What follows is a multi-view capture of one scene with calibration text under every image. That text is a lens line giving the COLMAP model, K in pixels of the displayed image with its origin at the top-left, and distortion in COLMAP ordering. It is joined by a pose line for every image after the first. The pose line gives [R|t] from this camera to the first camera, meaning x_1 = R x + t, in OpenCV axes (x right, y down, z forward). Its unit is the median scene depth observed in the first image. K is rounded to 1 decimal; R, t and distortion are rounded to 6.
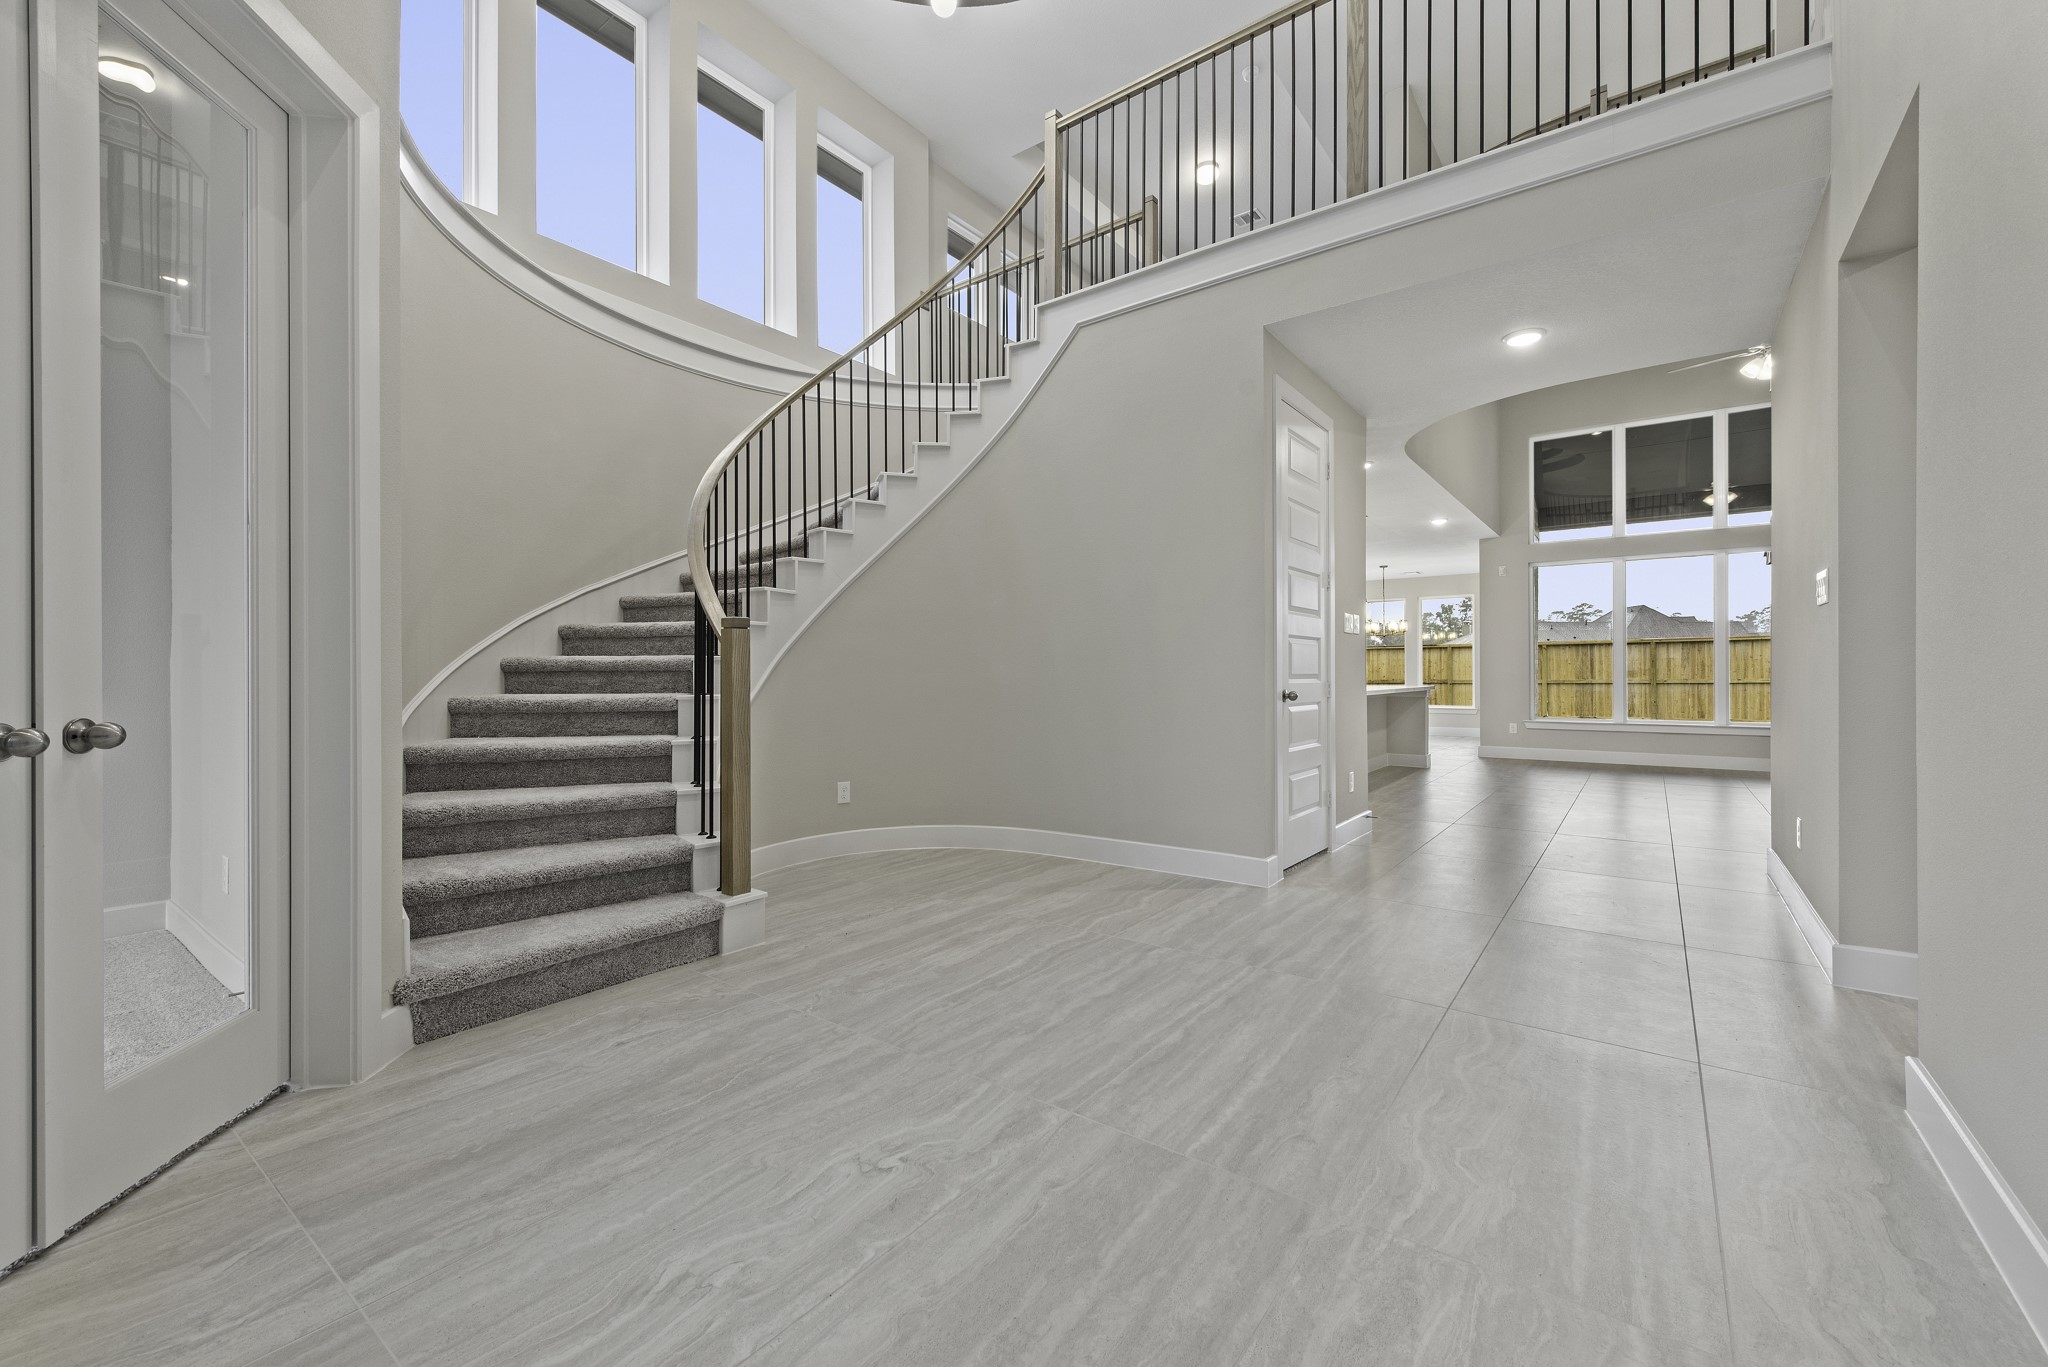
lens RADIAL K [[831.5, 0, 1025.4], [0, 831.5, 673.7], [0, 0, 1]] dist [0.014718, -0.000123]
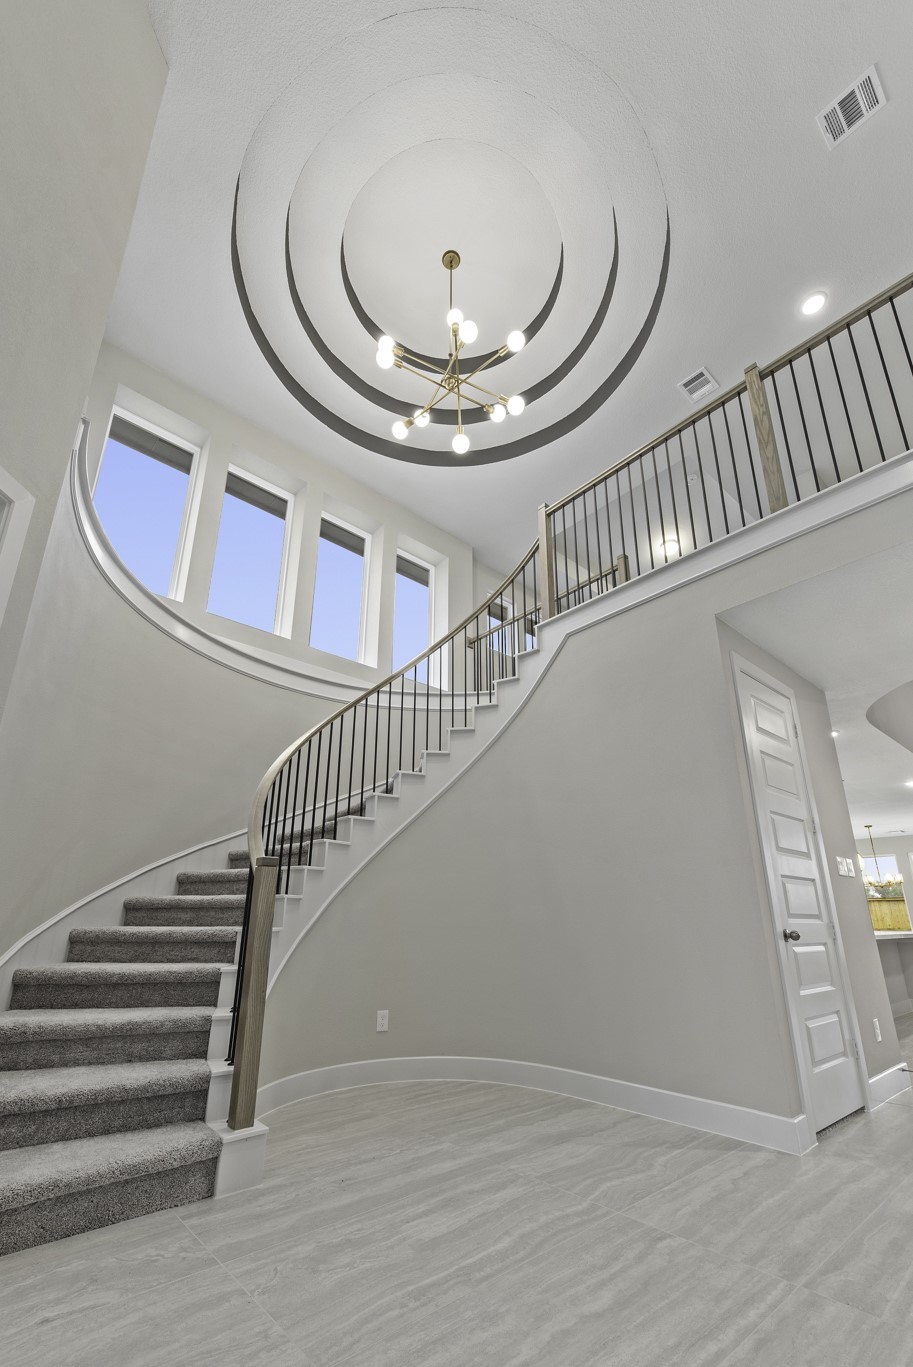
lens RADIAL K [[587.3, 0, 454.5], [0, 587.3, 730.2], [0, 0, 1]] dist [0.016851, -0.006910]
pose [[0.979577, -0.055632, -0.193222, 0.076901], [-0.006822, 0.951214, -0.308457, 0.015739], [0.200955, 0.303475, 0.931407, 0.188986]]
